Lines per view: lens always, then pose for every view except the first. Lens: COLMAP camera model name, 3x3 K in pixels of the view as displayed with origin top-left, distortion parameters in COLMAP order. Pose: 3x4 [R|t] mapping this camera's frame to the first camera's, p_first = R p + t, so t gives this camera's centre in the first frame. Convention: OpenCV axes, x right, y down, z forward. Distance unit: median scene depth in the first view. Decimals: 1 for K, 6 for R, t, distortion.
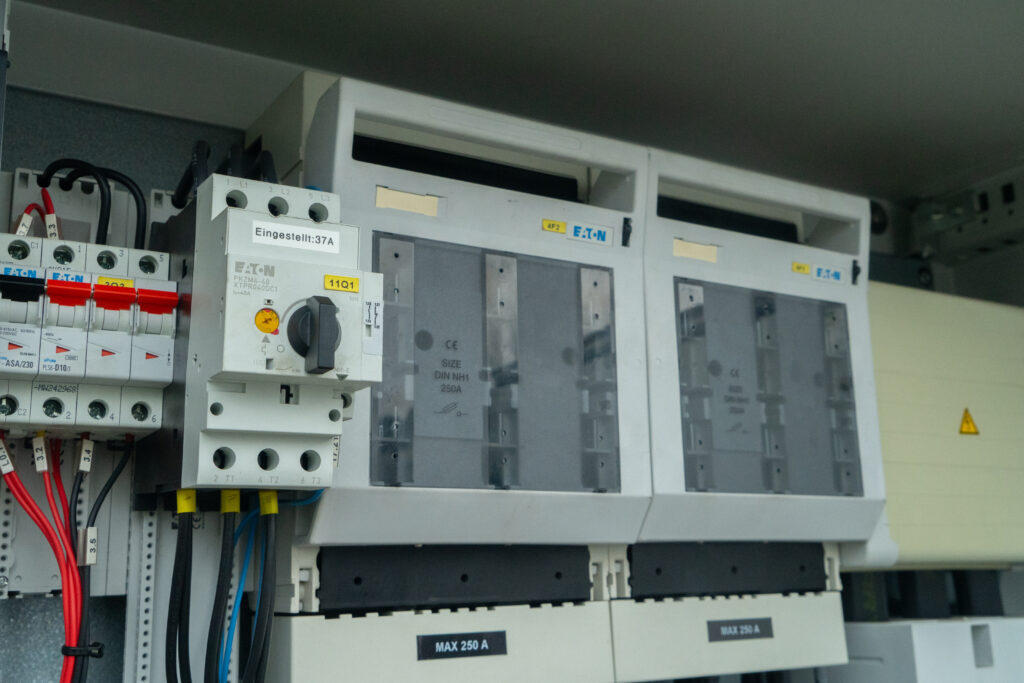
lens RADIAL K [[1093.4, 0, 512.0], [0, 1093.4, 341.5], [0, 0, 1]] dist [0.009974, 0.003393]
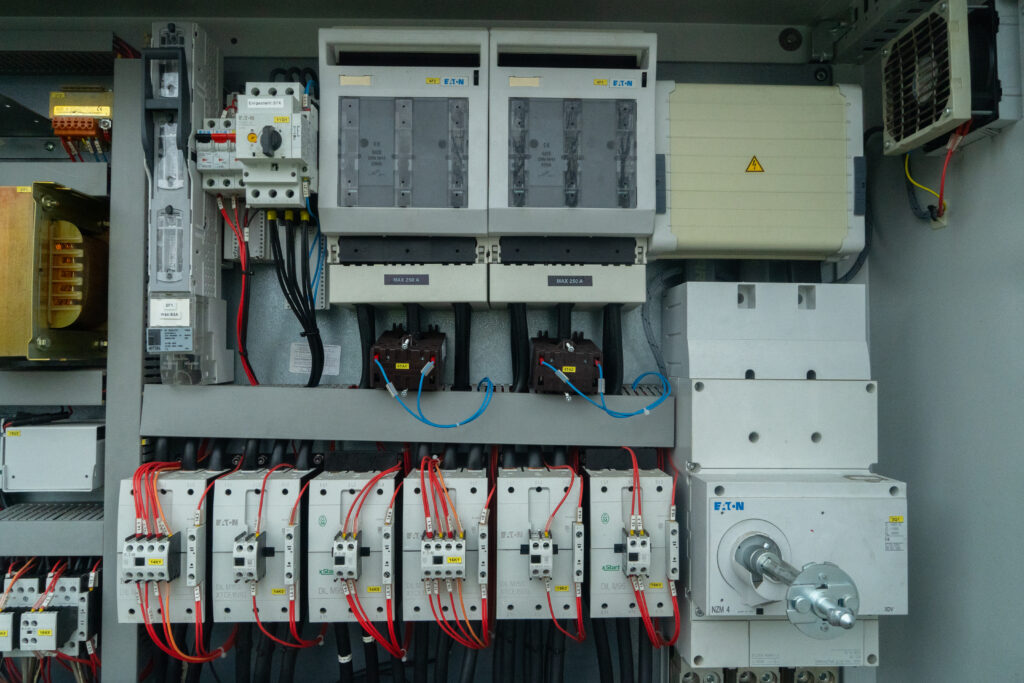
lens RADIAL K [[714.6, 0, 512.0], [0, 714.6, 341.5], [0, 0, 1]] dist [-0.016347, -0.004710]
pose [[0.863186, 0.018878, -0.504533, 0.823707], [0.082995, 0.980401, 0.178676, 0.143823], [0.498018, -0.196104, 0.844702, -0.156282]]
